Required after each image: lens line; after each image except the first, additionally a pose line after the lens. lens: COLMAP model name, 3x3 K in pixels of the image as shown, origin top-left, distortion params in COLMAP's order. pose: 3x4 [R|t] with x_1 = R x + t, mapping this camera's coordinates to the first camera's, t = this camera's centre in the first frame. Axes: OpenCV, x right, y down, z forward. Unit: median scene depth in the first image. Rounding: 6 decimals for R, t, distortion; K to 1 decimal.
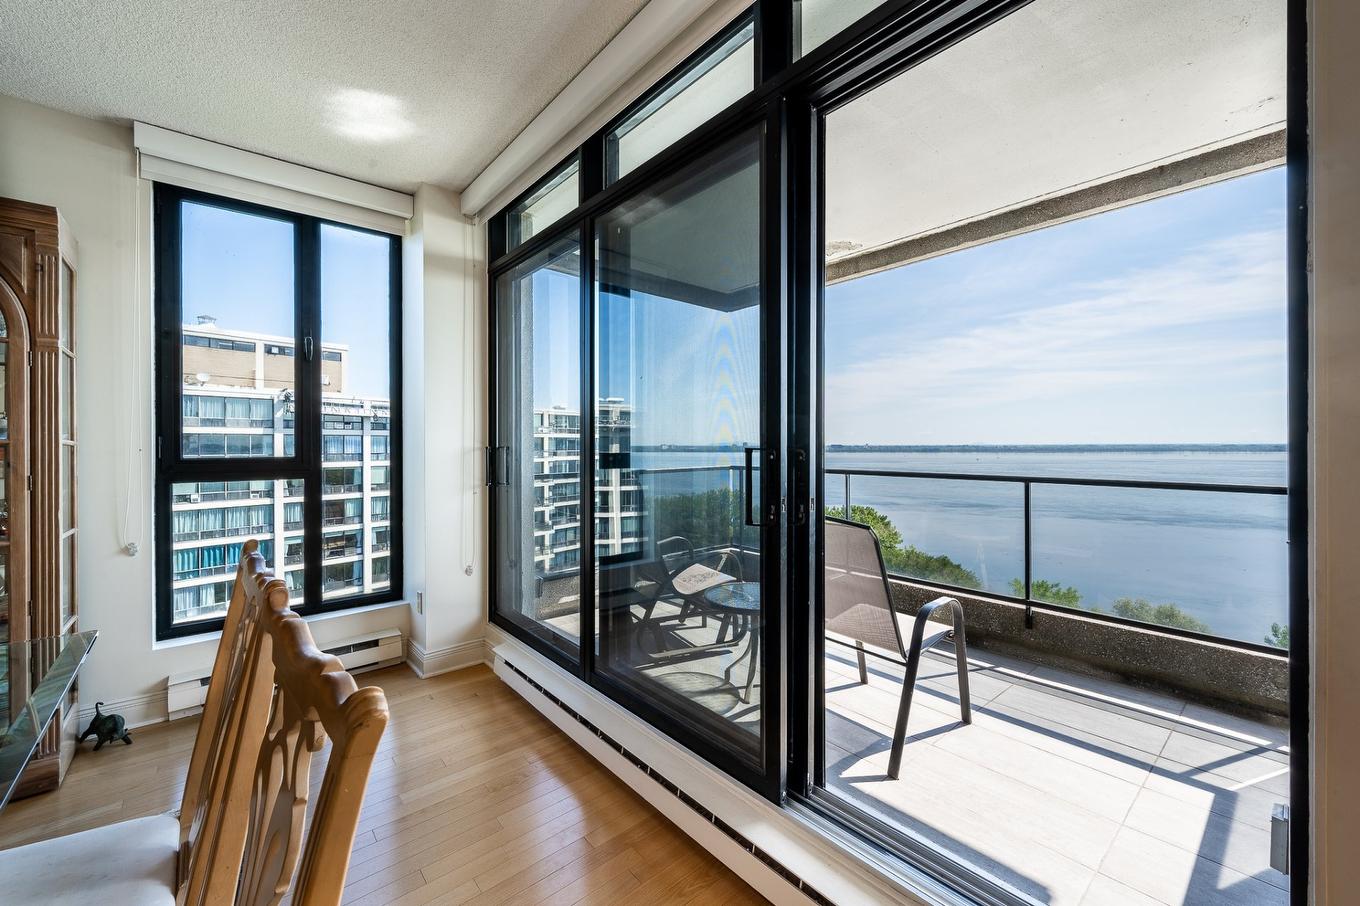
lens RADIAL K [[543.6, 0, 683.3], [0, 543.6, 445.6], [0, 0, 1]] dist [-0.001025, -0.000258]
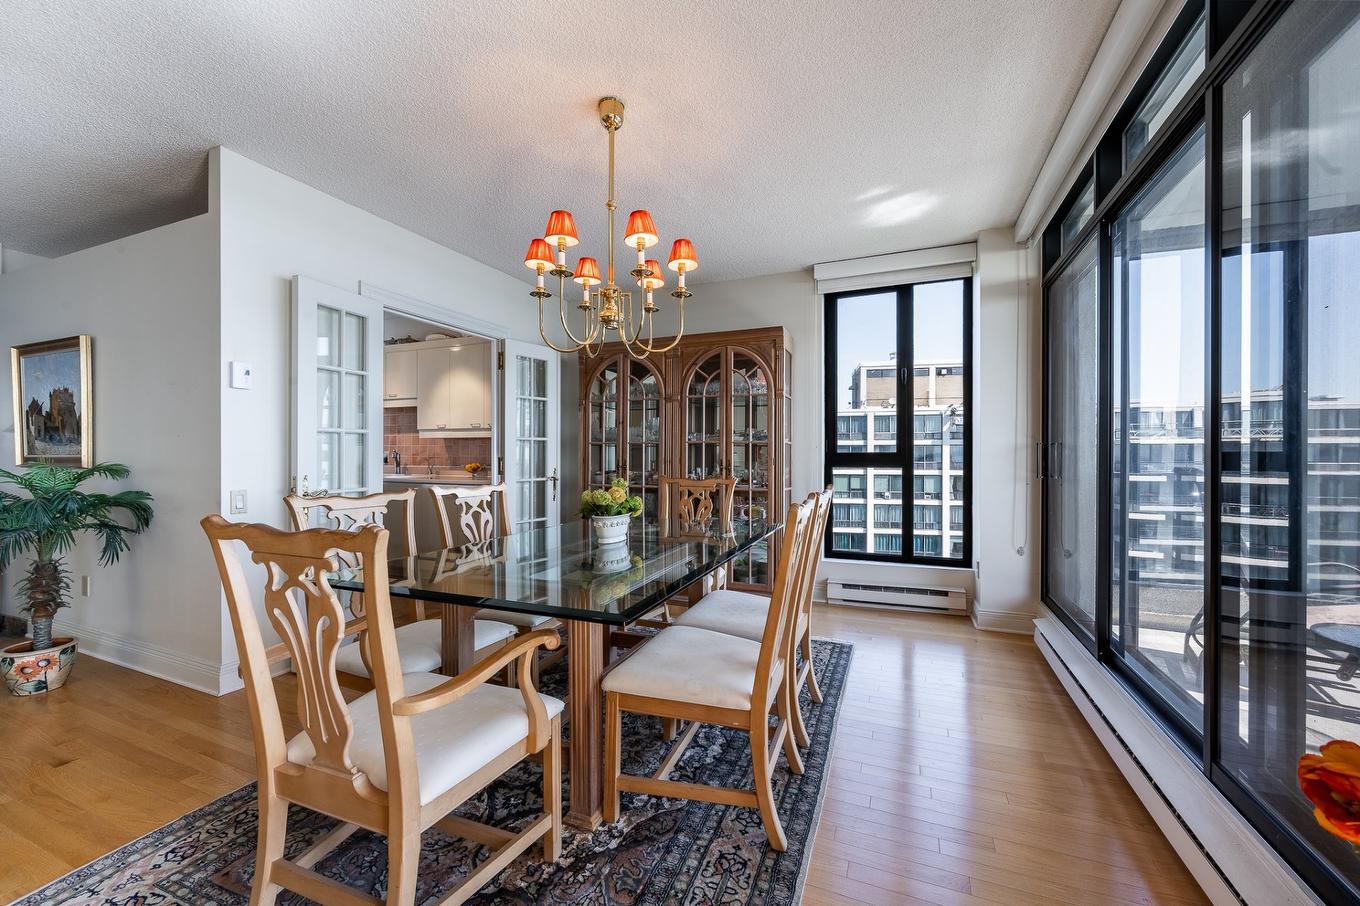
lens RADIAL K [[543.6, 0, 683.3], [0, 543.6, 445.6], [0, 0, 1]] dist [-0.001025, -0.000258]
pose [[0.454340, -0.014647, -0.890708, 0.301363], [-0.002195, 0.999843, -0.017562, 0.027312], [0.890826, 0.009934, 0.454237, -0.155135]]
